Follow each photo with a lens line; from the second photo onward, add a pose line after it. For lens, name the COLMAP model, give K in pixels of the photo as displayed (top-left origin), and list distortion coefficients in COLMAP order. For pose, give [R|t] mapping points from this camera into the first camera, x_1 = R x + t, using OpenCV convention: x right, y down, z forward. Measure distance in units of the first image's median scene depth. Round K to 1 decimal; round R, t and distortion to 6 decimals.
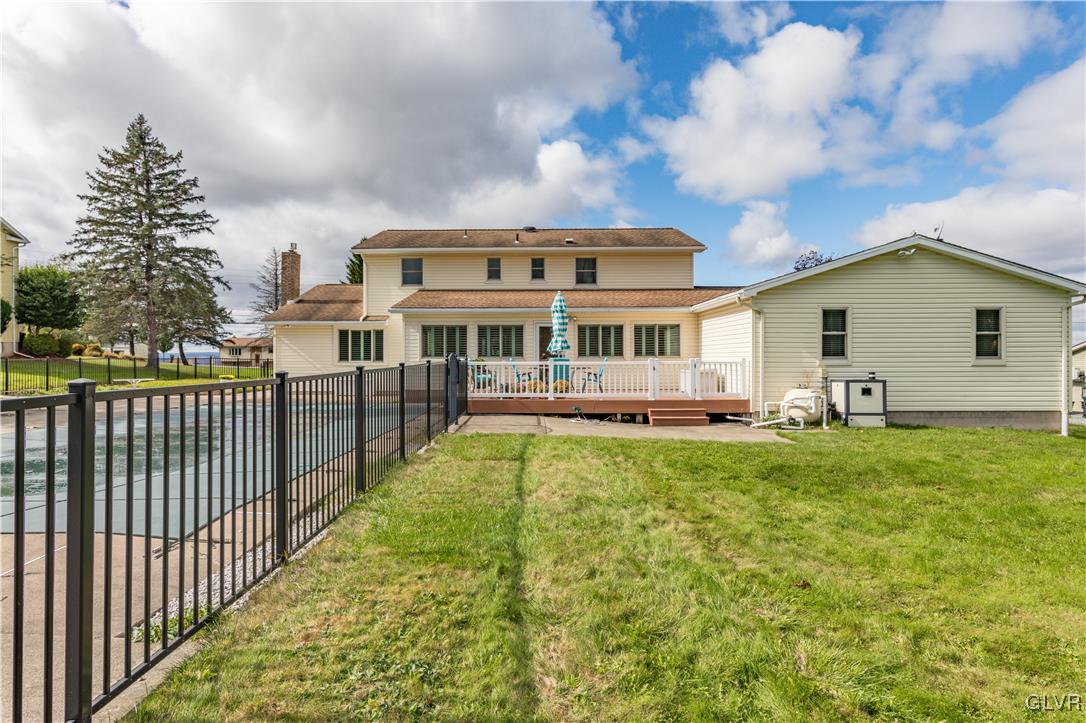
lens RADIAL K [[605.1, 0, 542.3], [0, 605.1, 357.5], [0, 0, 1]] dist [-0.004602, -0.000339]
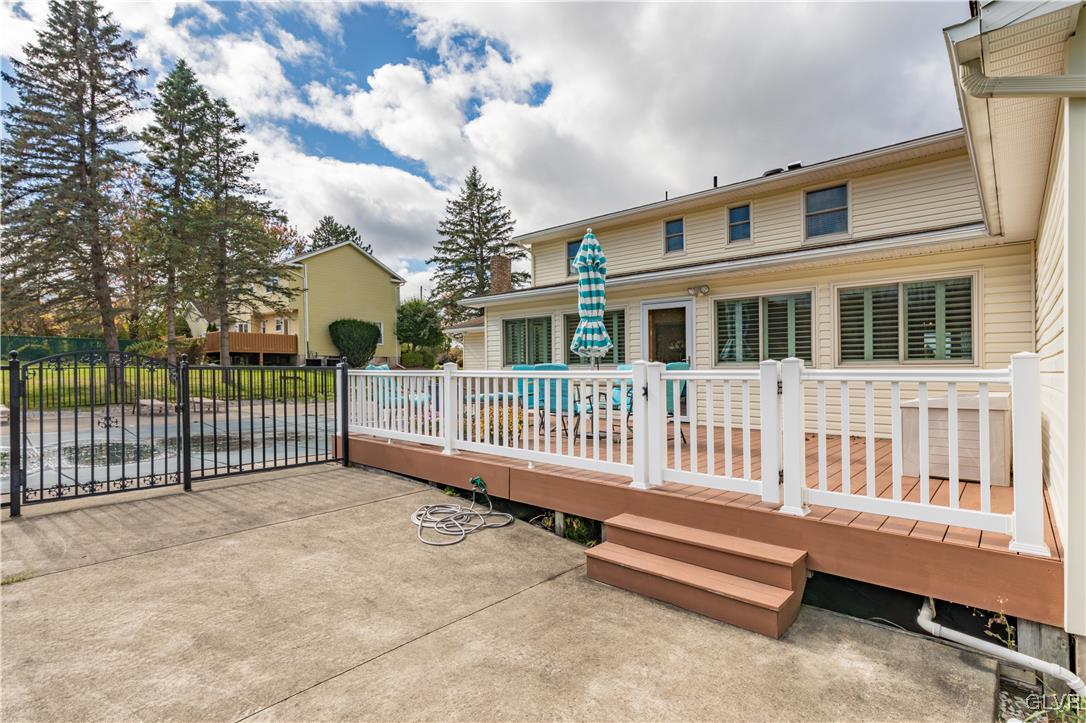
lens RADIAL K [[523.4, 0, 543.7], [0, 523.4, 370.2], [0, 0, 1]] dist [0.002361, 0.000134]
pose [[0.742598, 0.001614, -0.669736, 0.203921], [-0.002274, 0.999997, -0.000111, 0.004455], [0.669734, 0.001605, 0.742600, 0.467323]]
